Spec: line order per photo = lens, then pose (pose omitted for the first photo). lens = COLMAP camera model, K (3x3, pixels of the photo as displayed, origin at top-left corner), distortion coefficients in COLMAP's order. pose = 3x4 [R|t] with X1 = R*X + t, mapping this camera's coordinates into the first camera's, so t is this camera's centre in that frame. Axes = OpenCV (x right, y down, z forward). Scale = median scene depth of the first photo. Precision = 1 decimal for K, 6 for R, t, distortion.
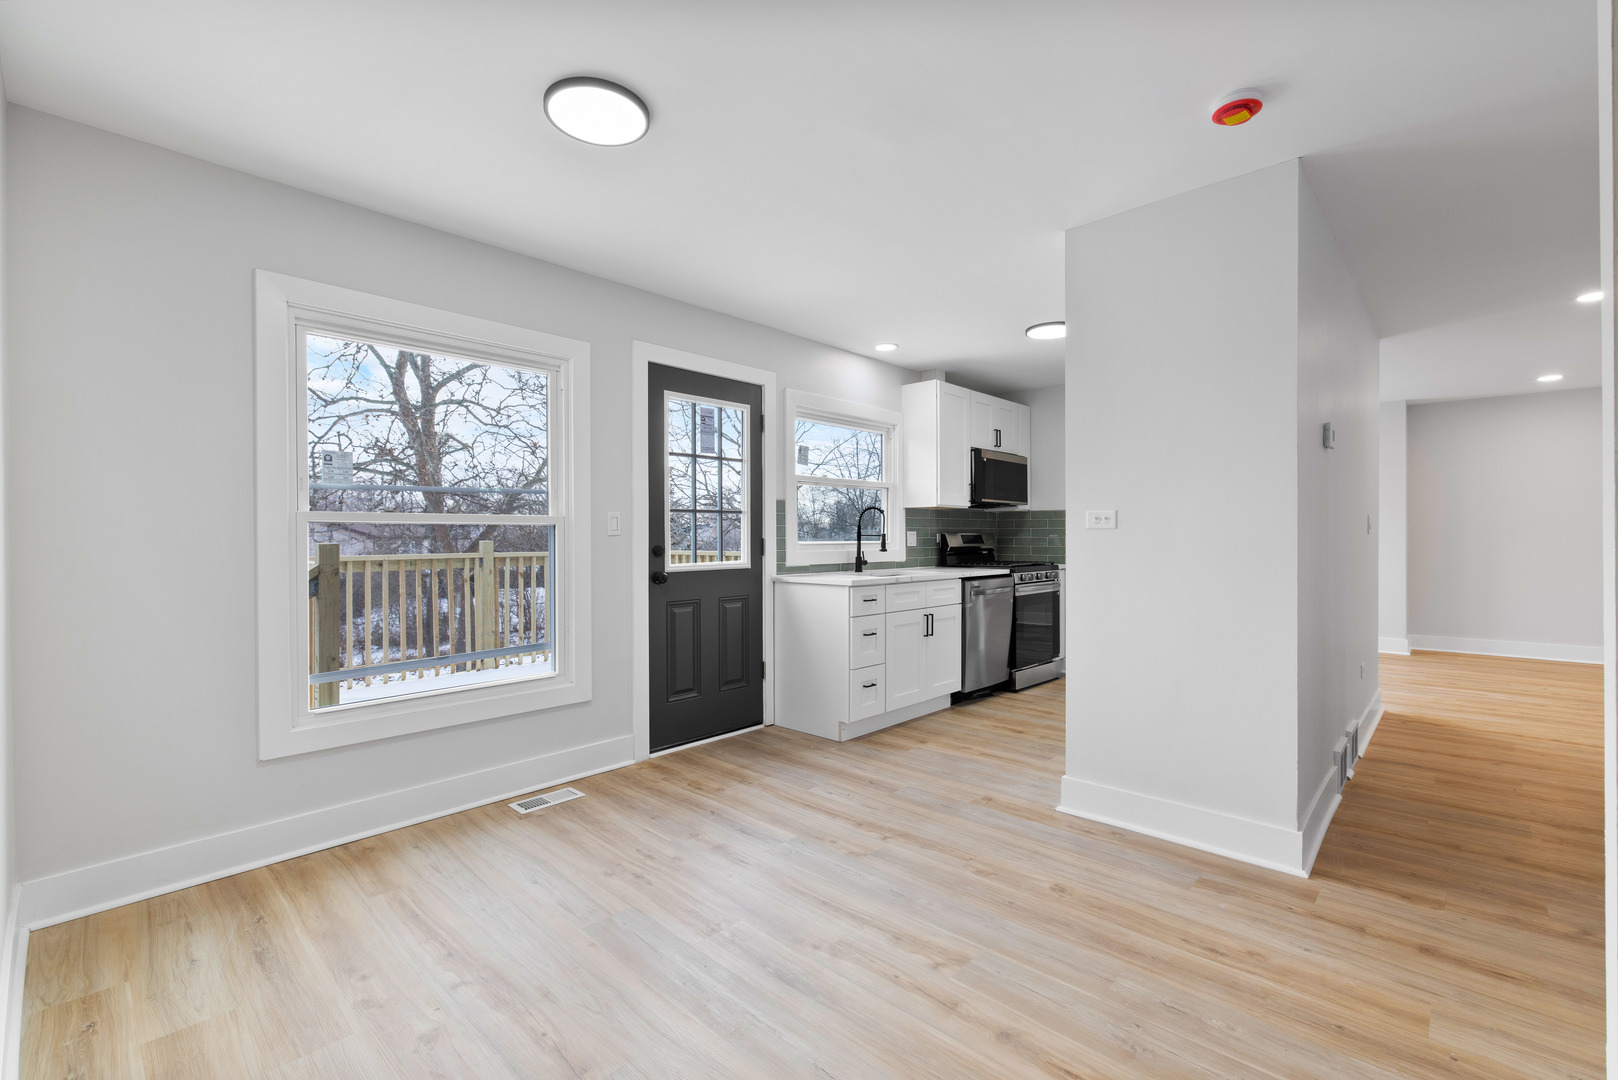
lens RADIAL K [[703.8, 0, 807.8], [0, 703.8, 540.9], [0, 0, 1]] dist [0.000128, 0.000987]
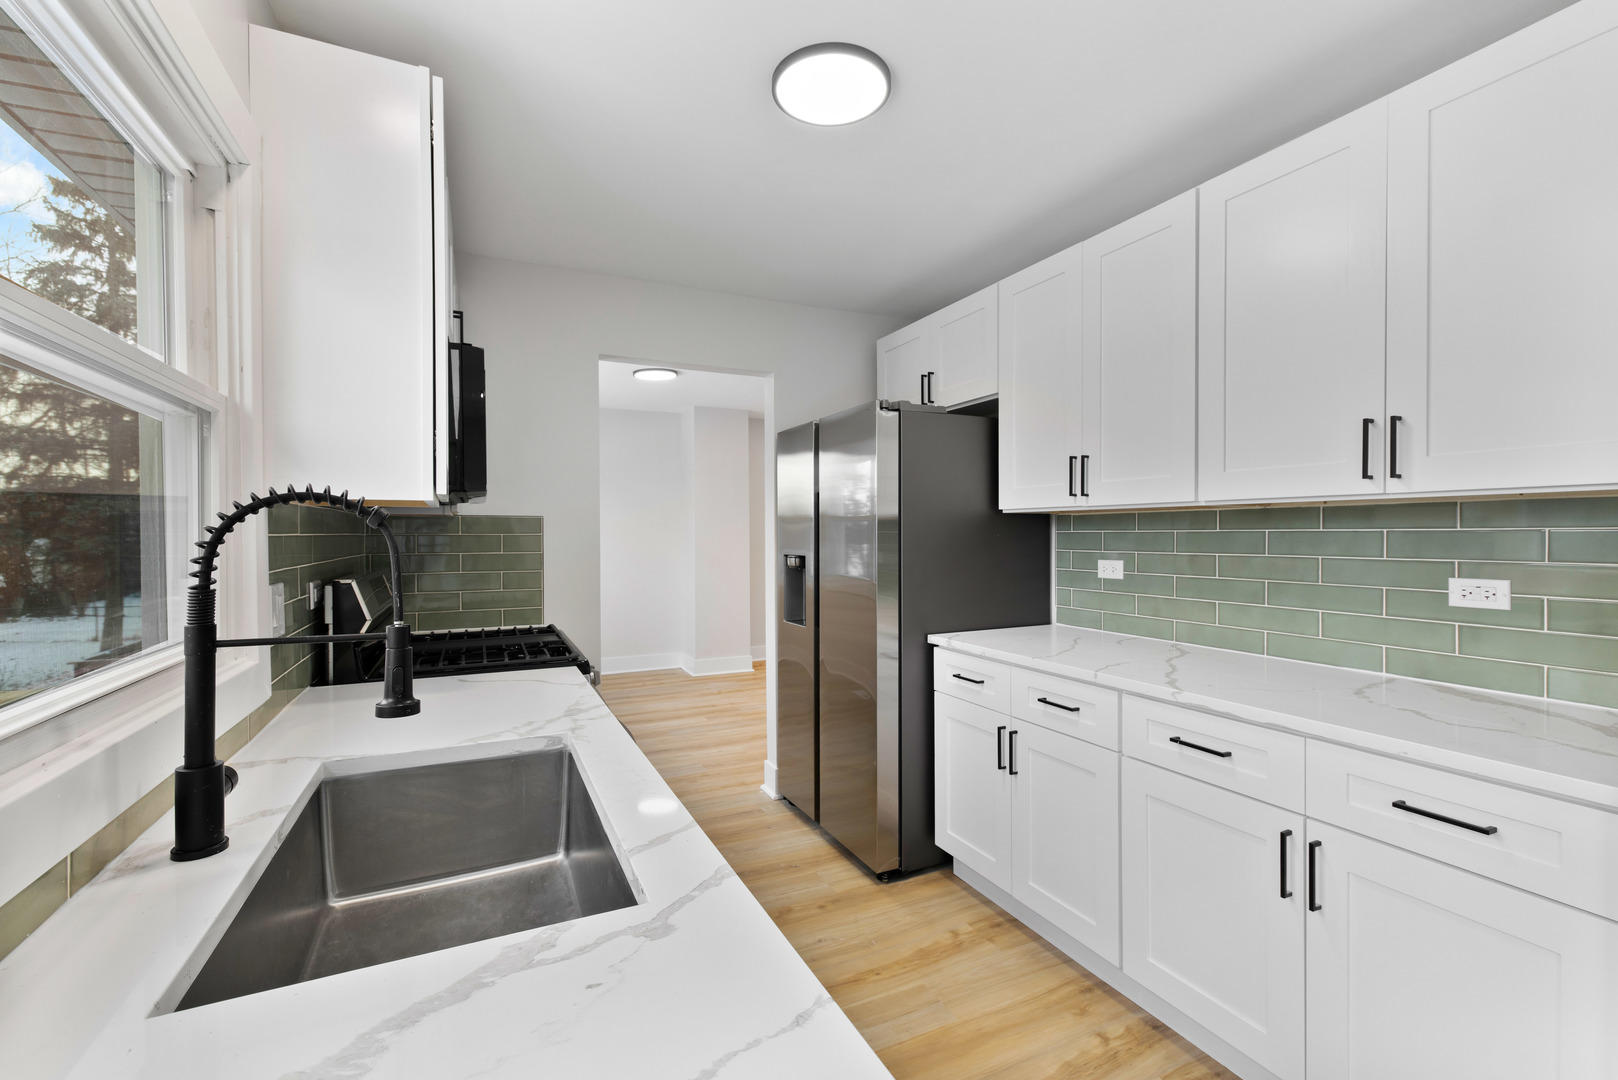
lens RADIAL K [[703.8, 0, 811.8], [0, 703.8, 546.4], [0, 0, 1]] dist [0.000128, 0.000987]
pose [[0.359030, -0.016253, 0.933184, -0.048935], [0.008727, 0.999863, 0.014057, -0.043206], [-0.933285, 0.003097, 0.359123, 0.987876]]
